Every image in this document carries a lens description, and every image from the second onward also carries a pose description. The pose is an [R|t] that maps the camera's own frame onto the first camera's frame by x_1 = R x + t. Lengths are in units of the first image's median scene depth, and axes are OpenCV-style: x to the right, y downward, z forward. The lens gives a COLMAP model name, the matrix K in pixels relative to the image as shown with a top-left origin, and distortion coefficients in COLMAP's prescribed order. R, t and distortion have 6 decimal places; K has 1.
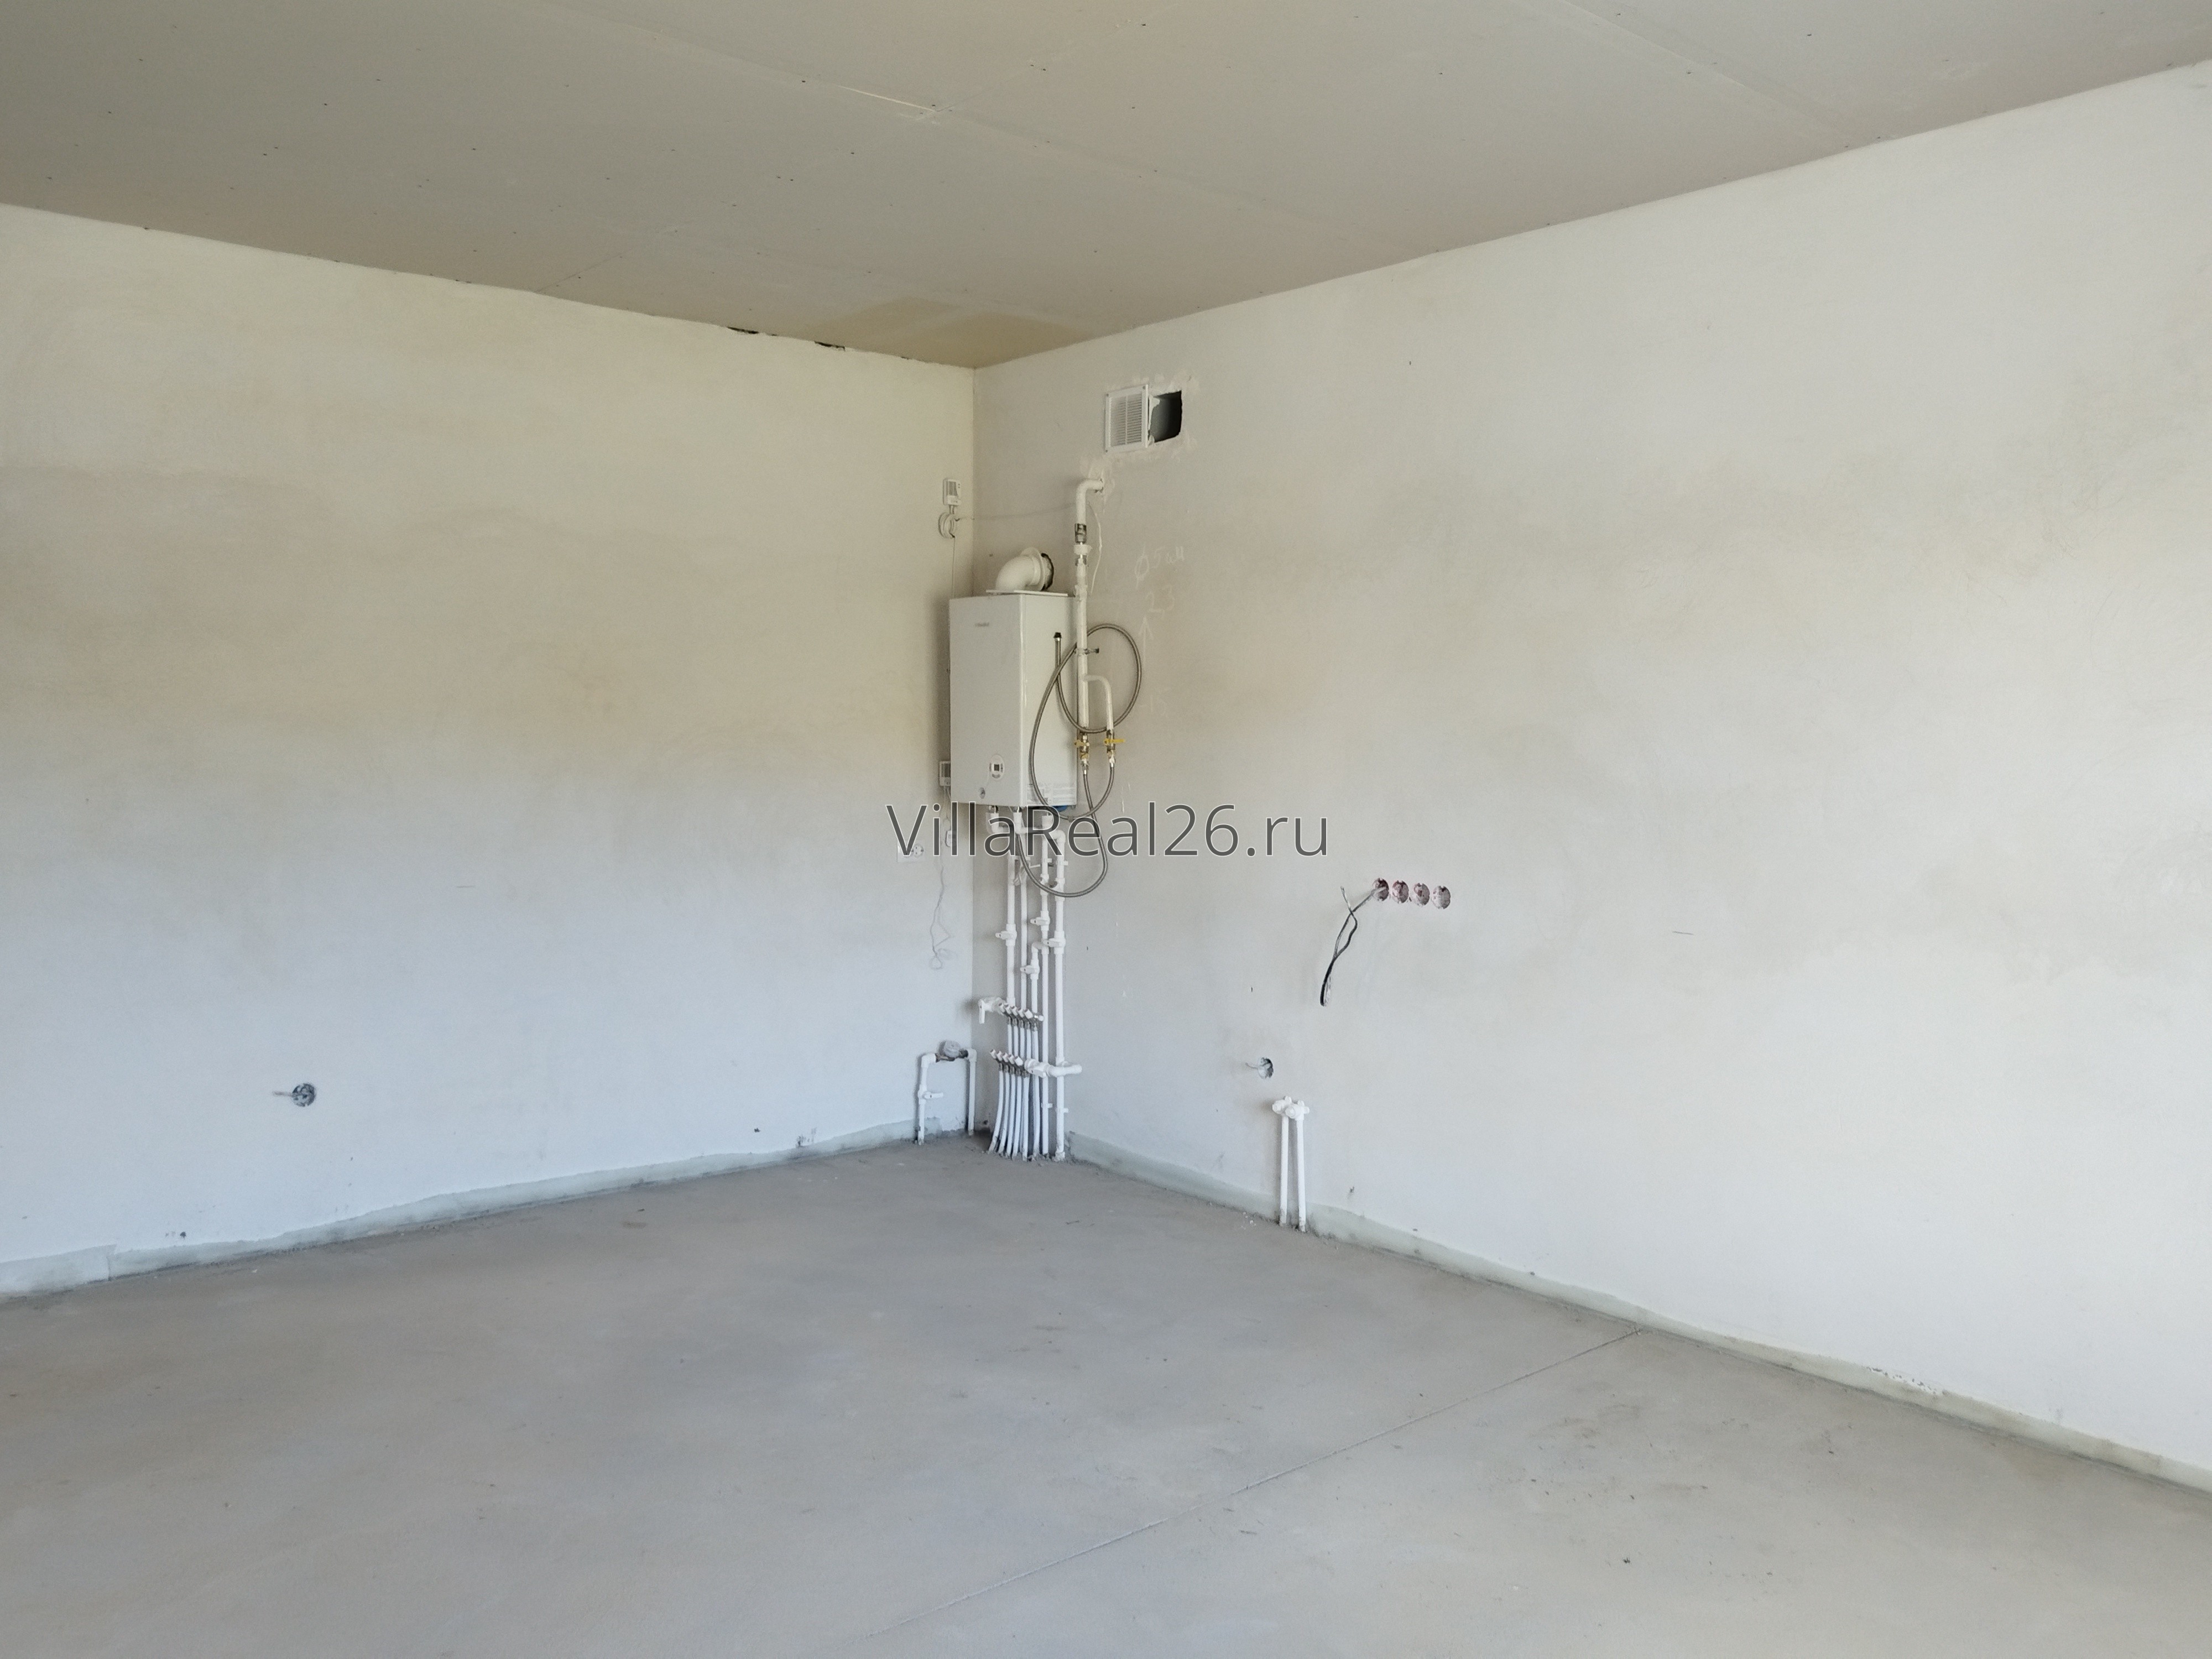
lens RADIAL K [[1728.9, 0, 1106.0], [0, 1728.9, 836.0], [0, 0, 1]] dist [0.000462, -0.002801]
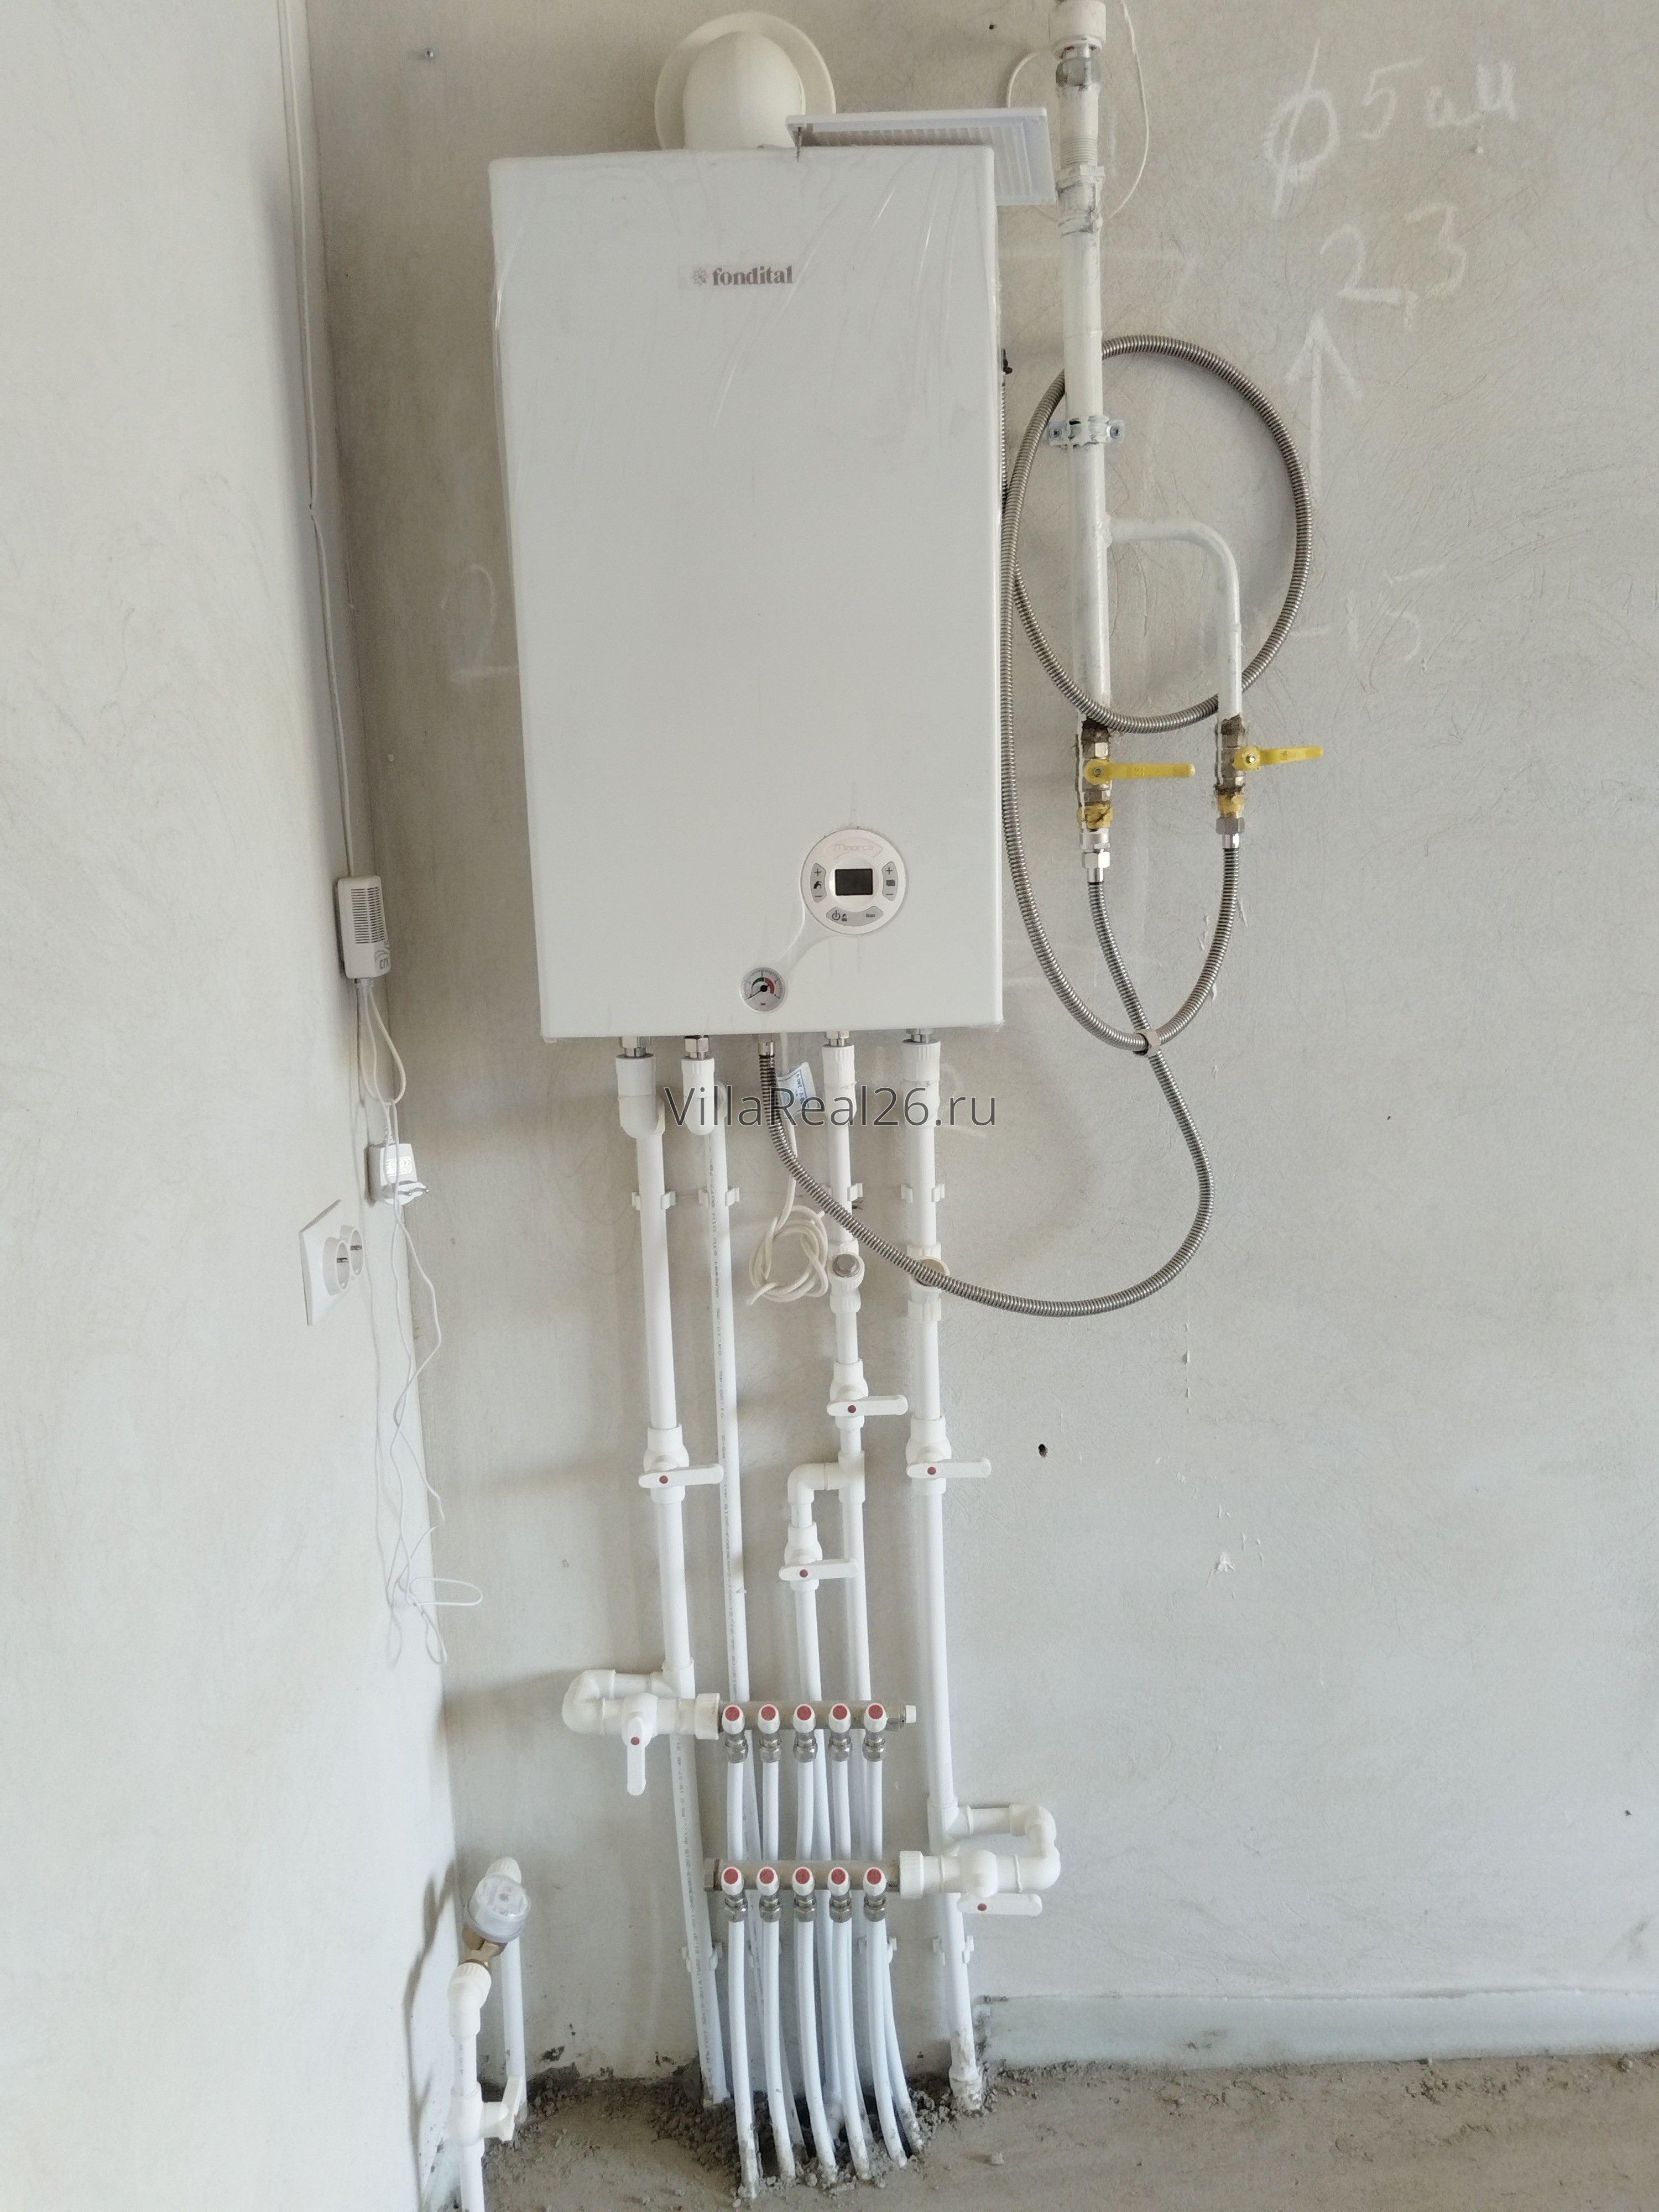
lens RADIAL K [[1728.9, 0, 828.9], [0, 1728.9, 1088.0], [0, 0, 1]] dist [0.000462, -0.002801]
pose [[0.633913, -0.166163, 0.755344, -0.266479], [0.089696, 0.985853, 0.141595, -0.046715], [-0.768186, -0.022008, 0.639849, 0.859800]]
